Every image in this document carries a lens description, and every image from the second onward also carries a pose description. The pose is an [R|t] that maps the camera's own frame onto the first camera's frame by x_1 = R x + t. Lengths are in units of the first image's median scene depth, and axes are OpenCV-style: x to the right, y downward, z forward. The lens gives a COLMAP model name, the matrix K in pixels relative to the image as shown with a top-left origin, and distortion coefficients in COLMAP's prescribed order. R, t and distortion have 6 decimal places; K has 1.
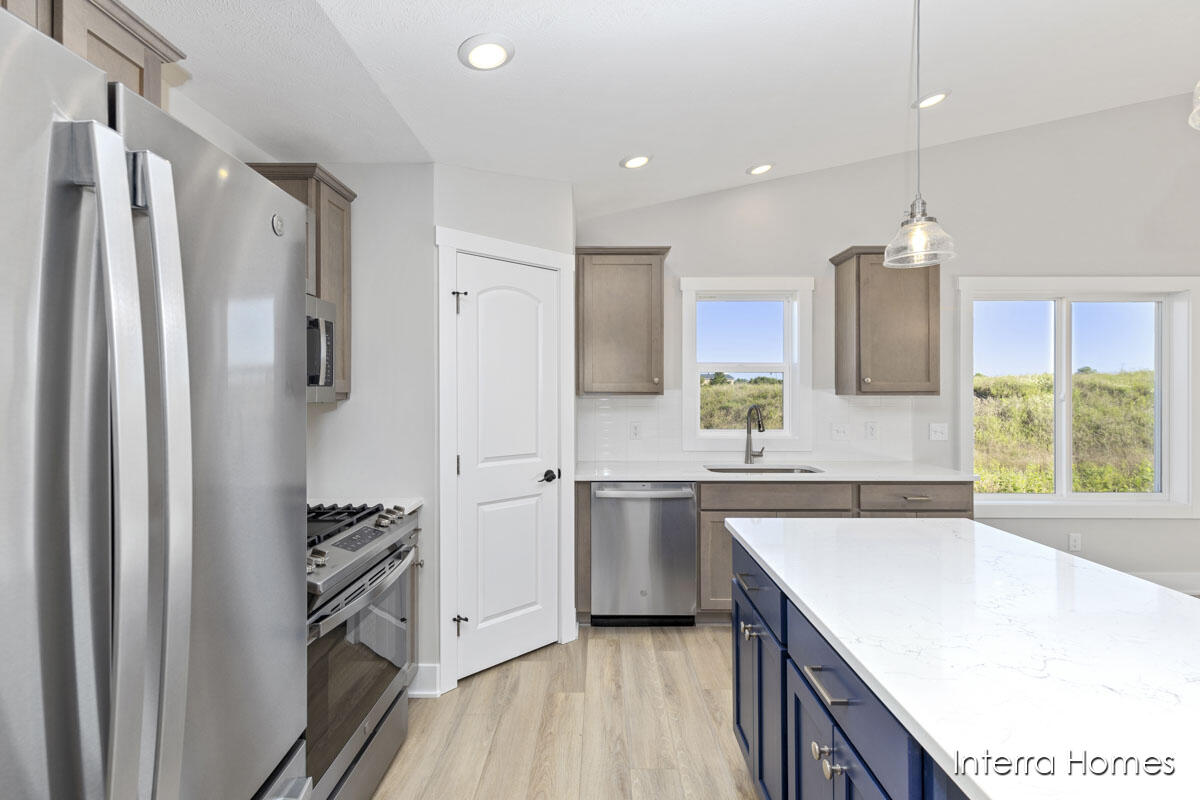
lens RADIAL K [[537.0, 0, 600.6], [0, 537.0, 394.4], [0, 0, 1]] dist [0.000197, -0.000011]
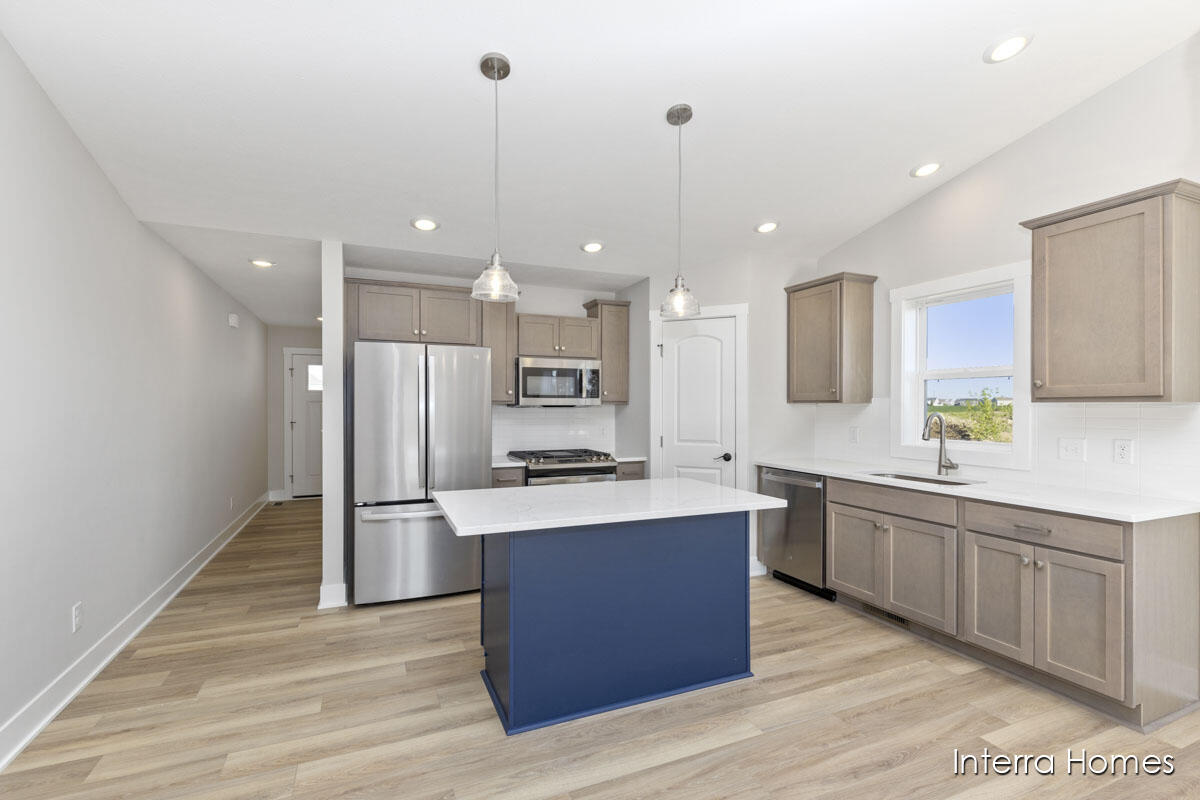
lens RADIAL K [[540.6, 0, 598.8], [0, 540.6, 406.9], [0, 0, 1]] dist [0.002171, 0.000121]
pose [[0.401510, 0.004683, -0.915843, 0.974241], [-0.004354, 0.999985, 0.003205, 0.008980], [0.915844, 0.002701, 0.401525, 0.064863]]
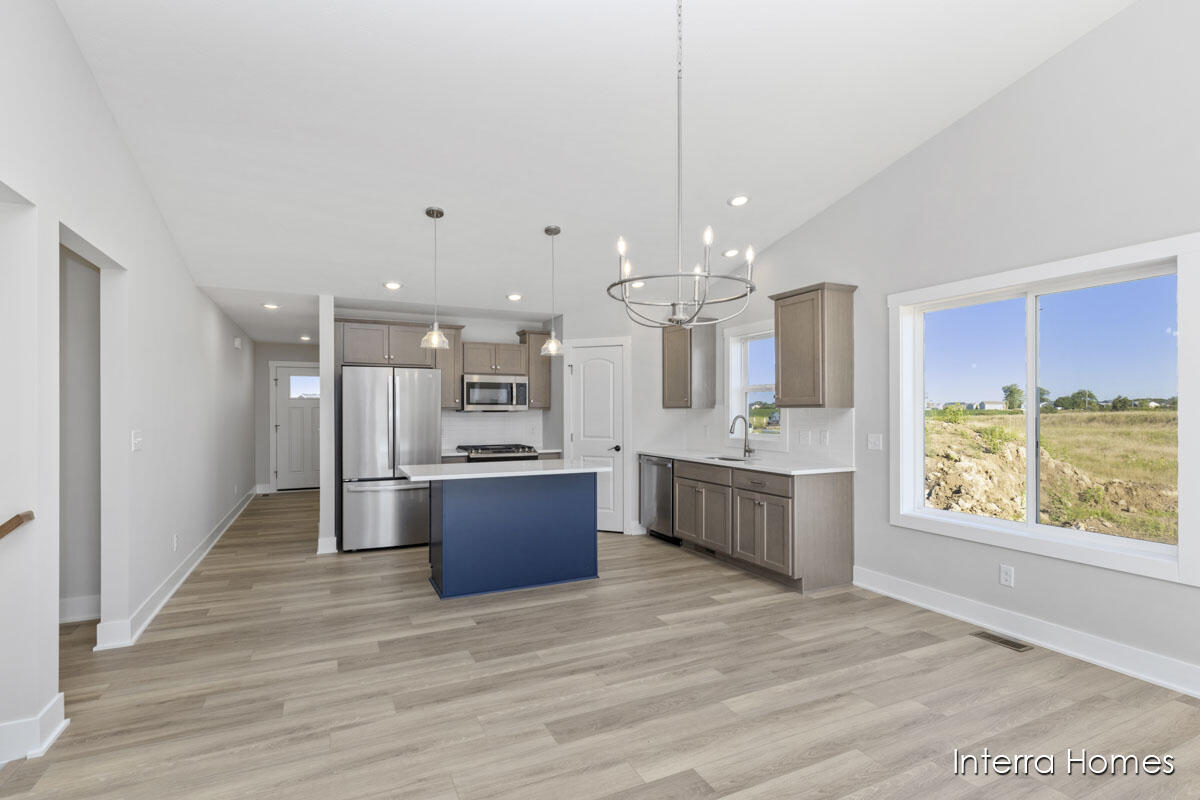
lens RADIAL K [[574.2, 0, 600.1], [0, 574.2, 410.5], [0, 0, 1]] dist [0.000392, 0.000290]
pose [[0.435098, 0.001129, -0.900383, 1.570859], [-0.002081, 0.999998, 0.000249, 0.008232], [0.900381, 0.001765, 0.435099, 0.000950]]
